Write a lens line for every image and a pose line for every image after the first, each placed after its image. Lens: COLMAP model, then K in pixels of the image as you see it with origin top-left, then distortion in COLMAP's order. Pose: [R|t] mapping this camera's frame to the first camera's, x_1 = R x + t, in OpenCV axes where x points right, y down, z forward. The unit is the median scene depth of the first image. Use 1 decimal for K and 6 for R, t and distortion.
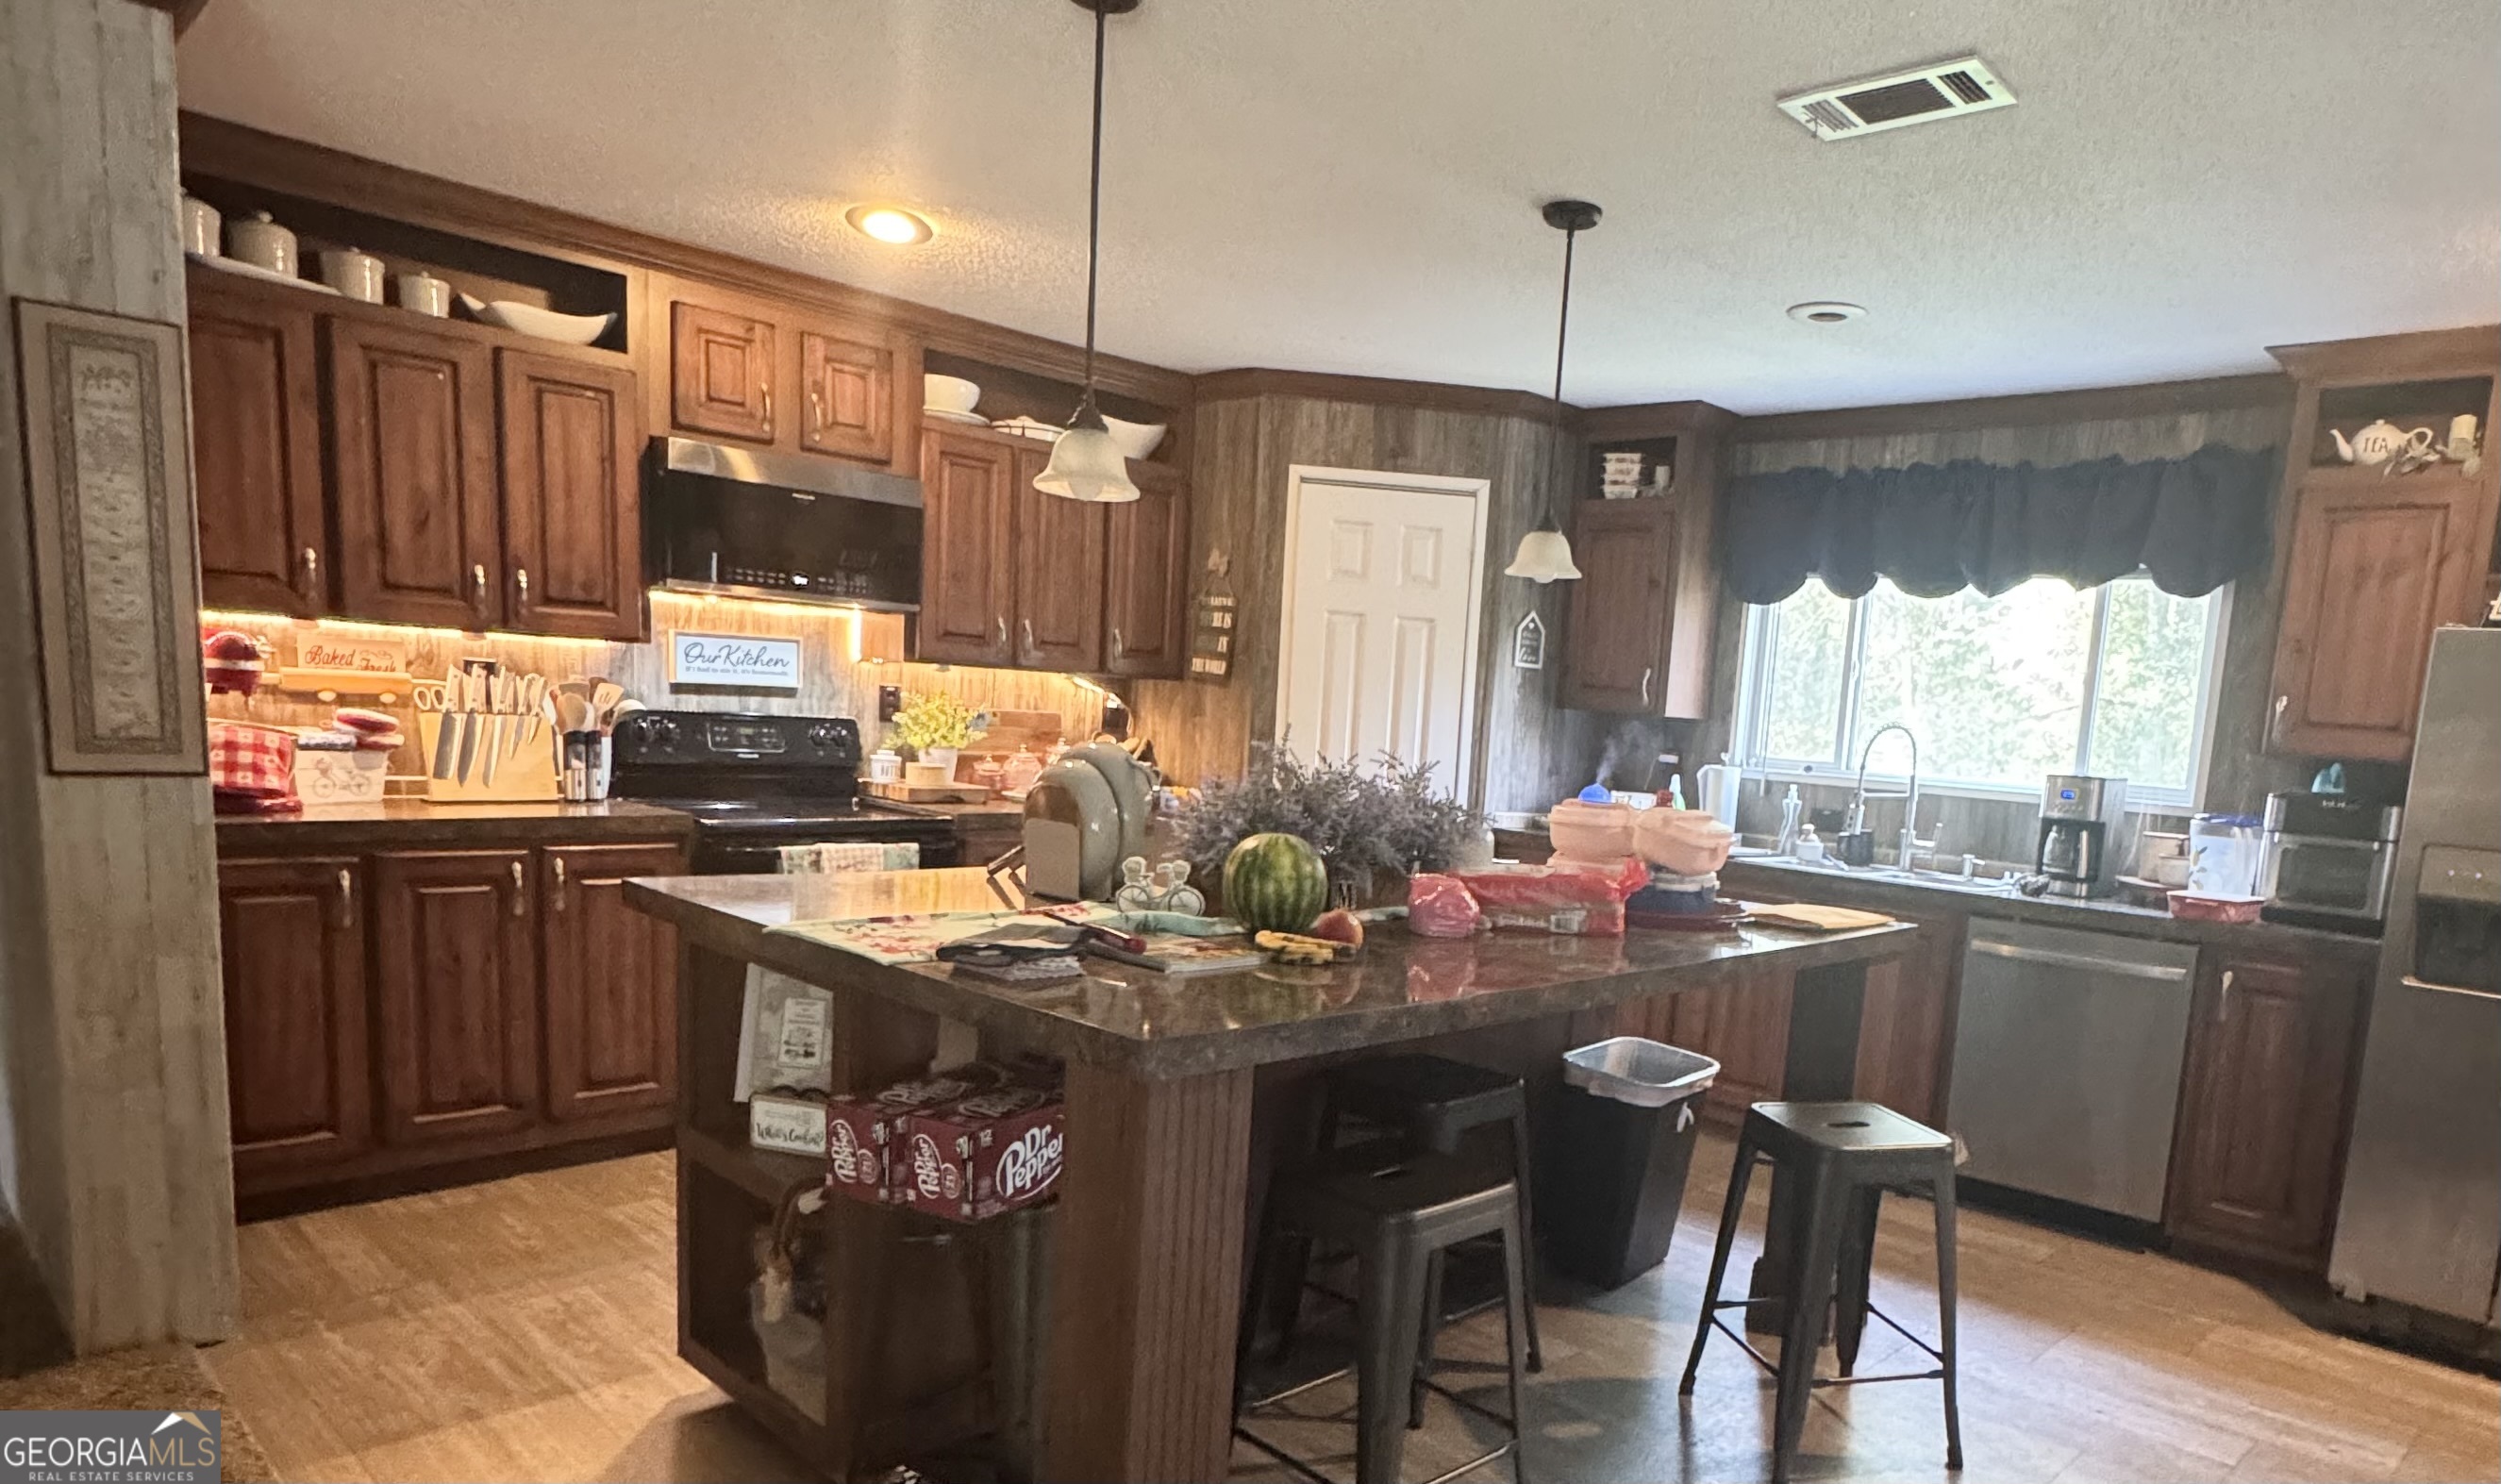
lens RADIAL K [[1482.3, 0, 1404.0], [0, 1482.3, 928.8], [0, 0, 1]] dist [0.003498, -0.000751]
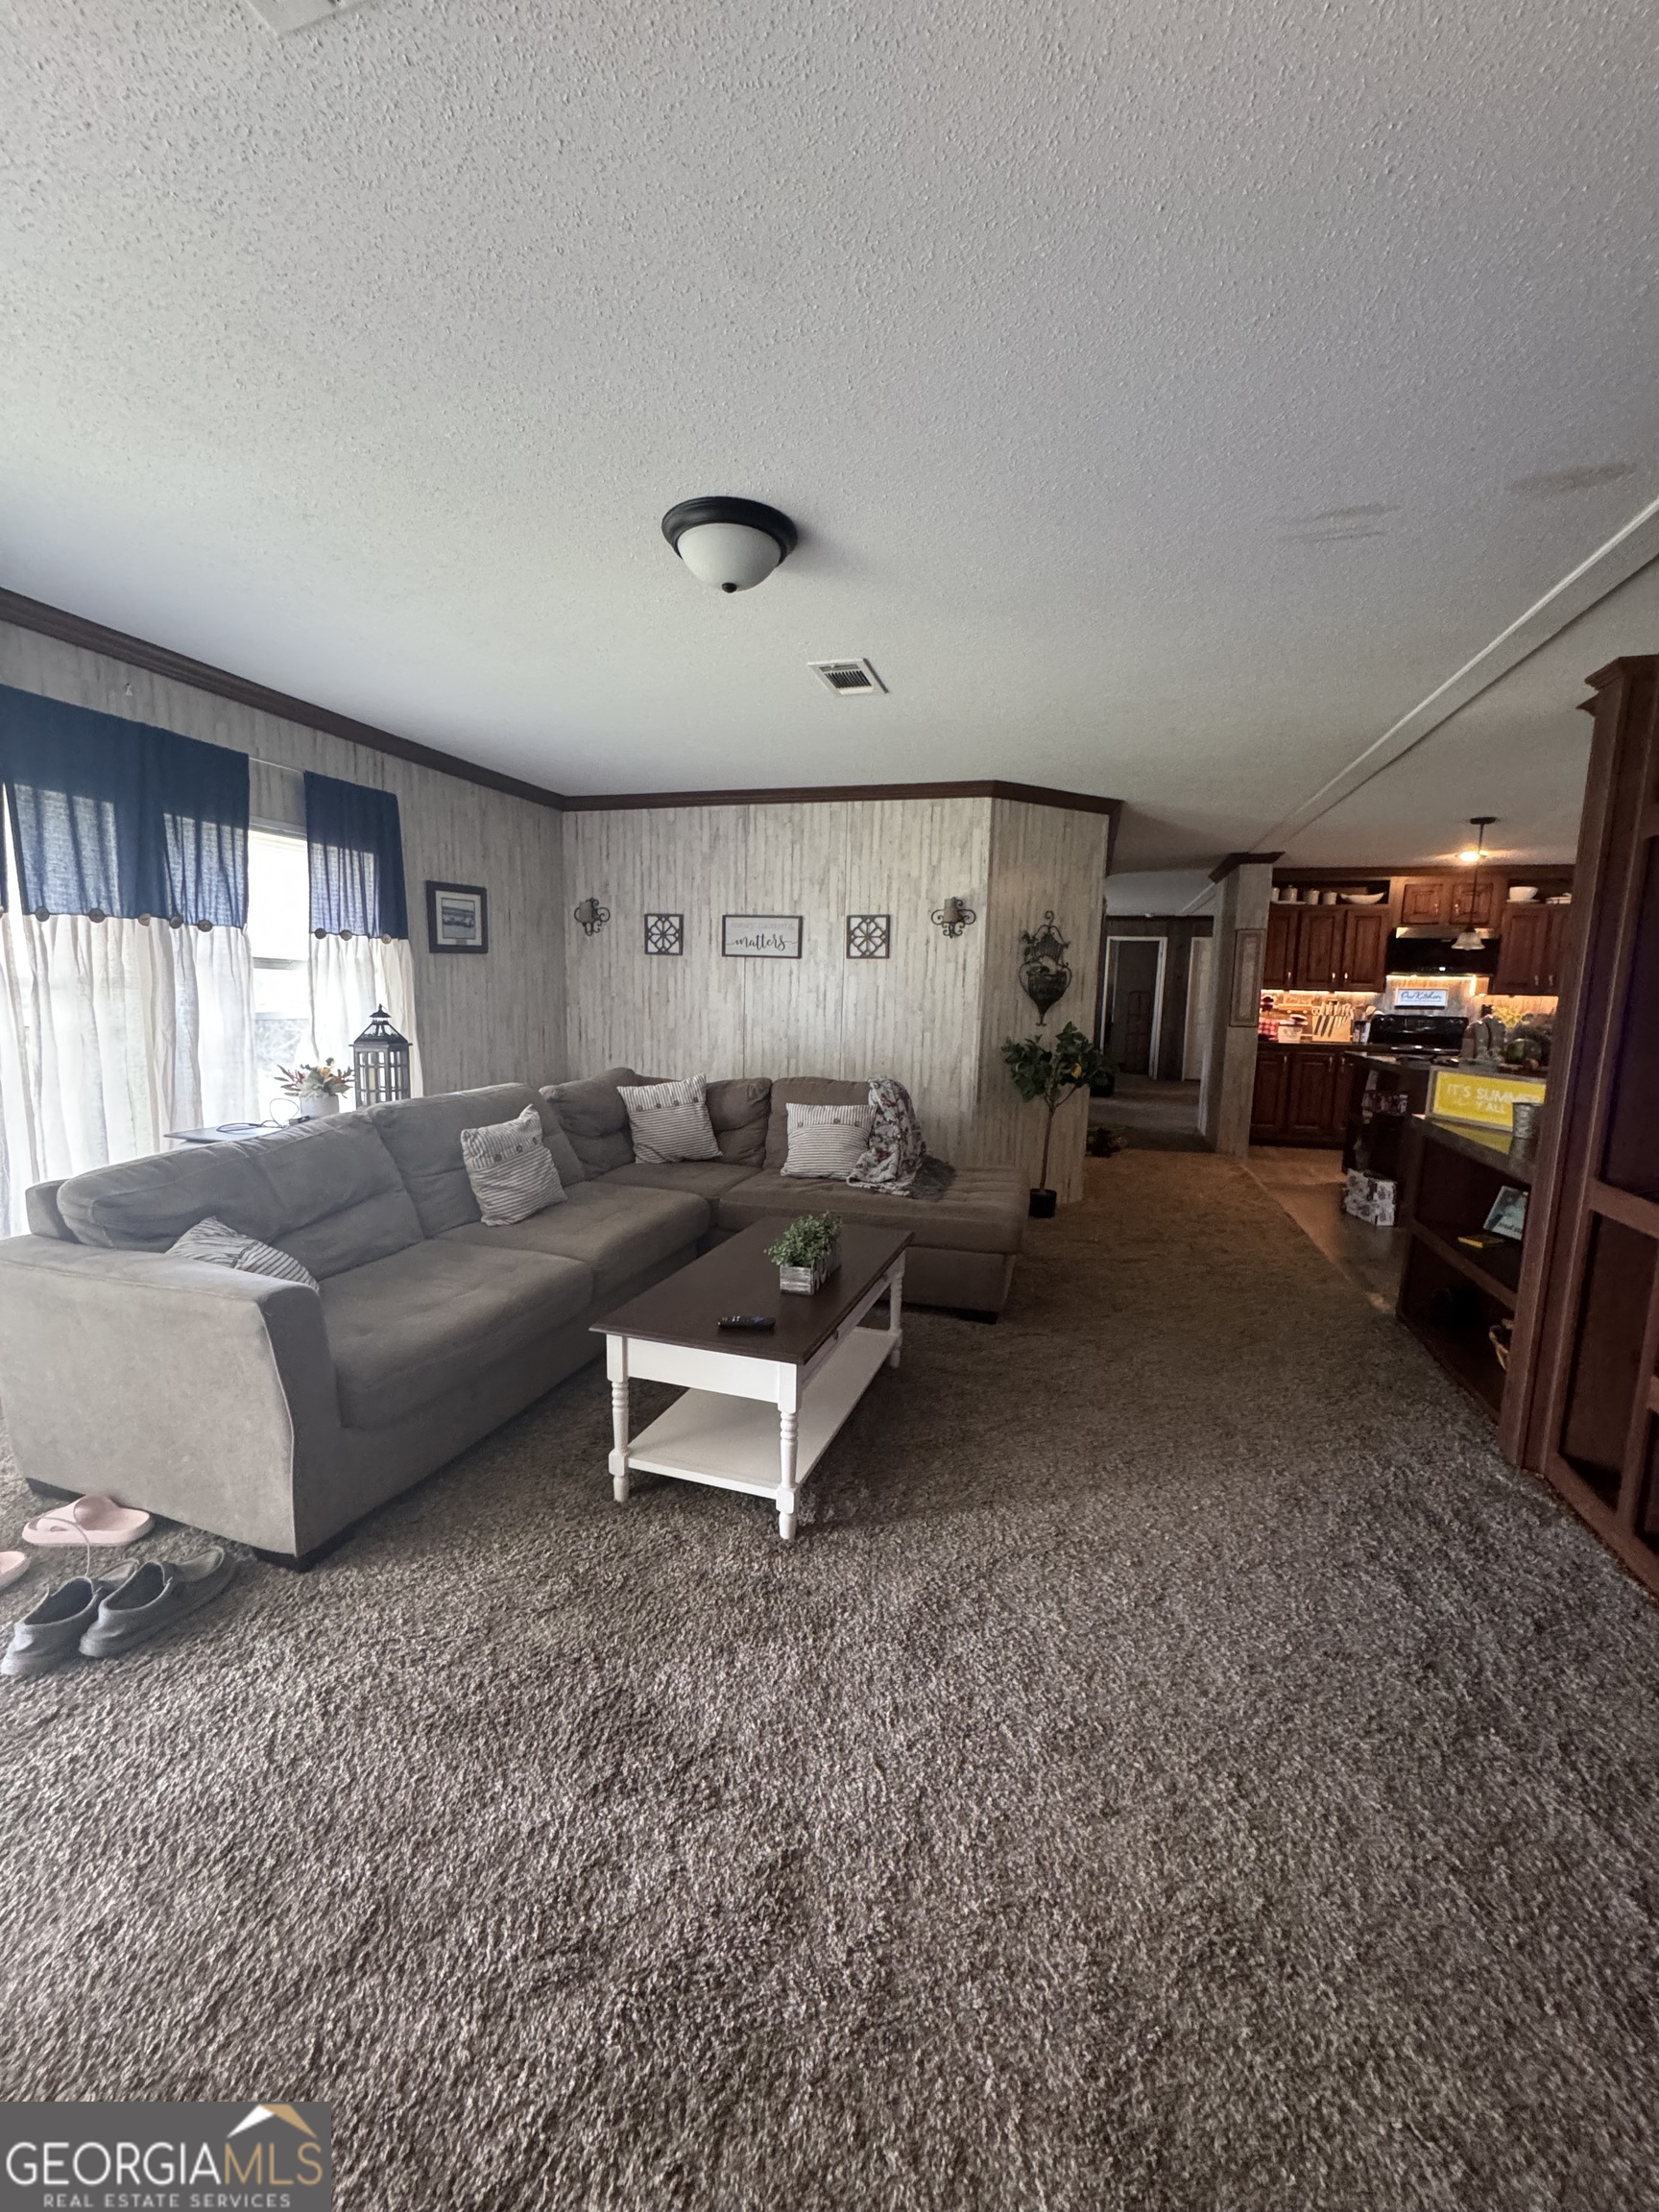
lens RADIAL K [[868.1, 0, 827.4], [0, 868.1, 1106.9], [0, 0, 1]] dist [-0.003296, -0.000441]
pose [[0.425943, 0.070998, -0.901960, 0.665205], [-0.129645, 0.991418, 0.016815, 0.170835], [0.895413, 0.109773, 0.431492, -0.827566]]
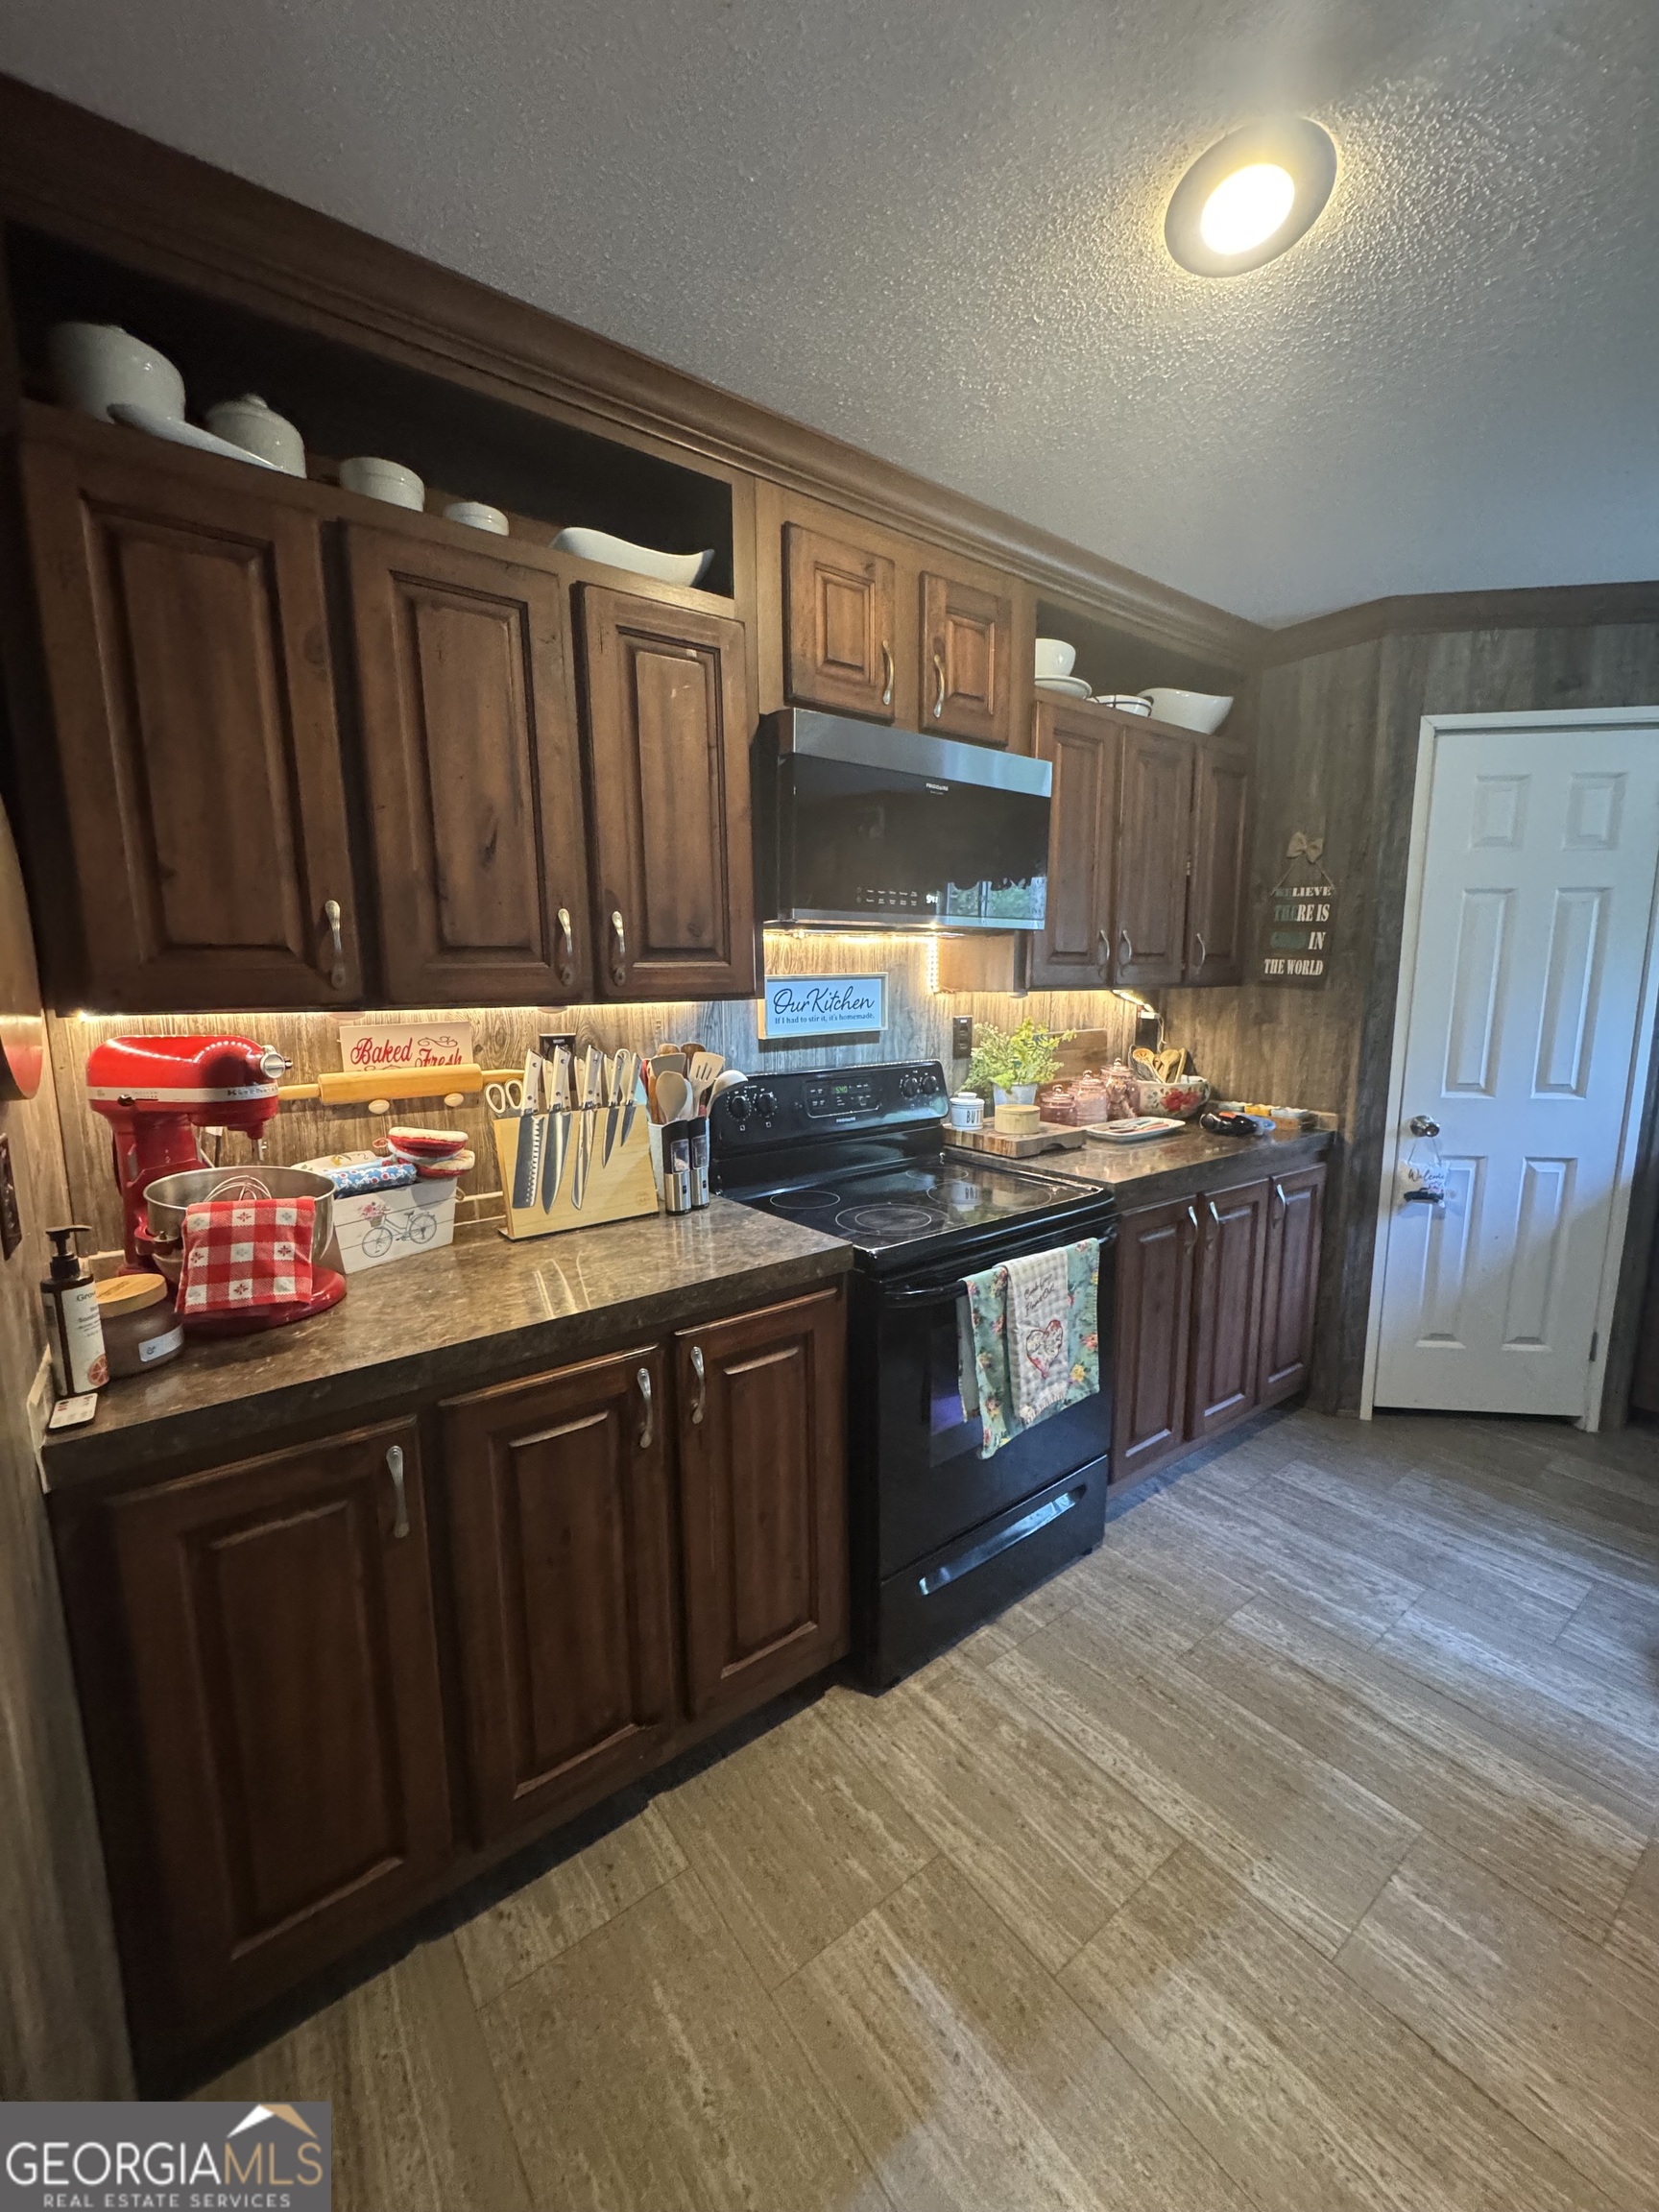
lens RADIAL K [[868.1, 0, 826.8], [0, 868.1, 1111.6], [0, 0, 1]] dist [-0.003296, -0.000441]
pose [[0.977831, -0.042327, -0.205072, -0.391152], [0.042091, 0.999099, -0.005515, -0.132070], [0.205120, -0.003239, 0.978731, 0.580747]]
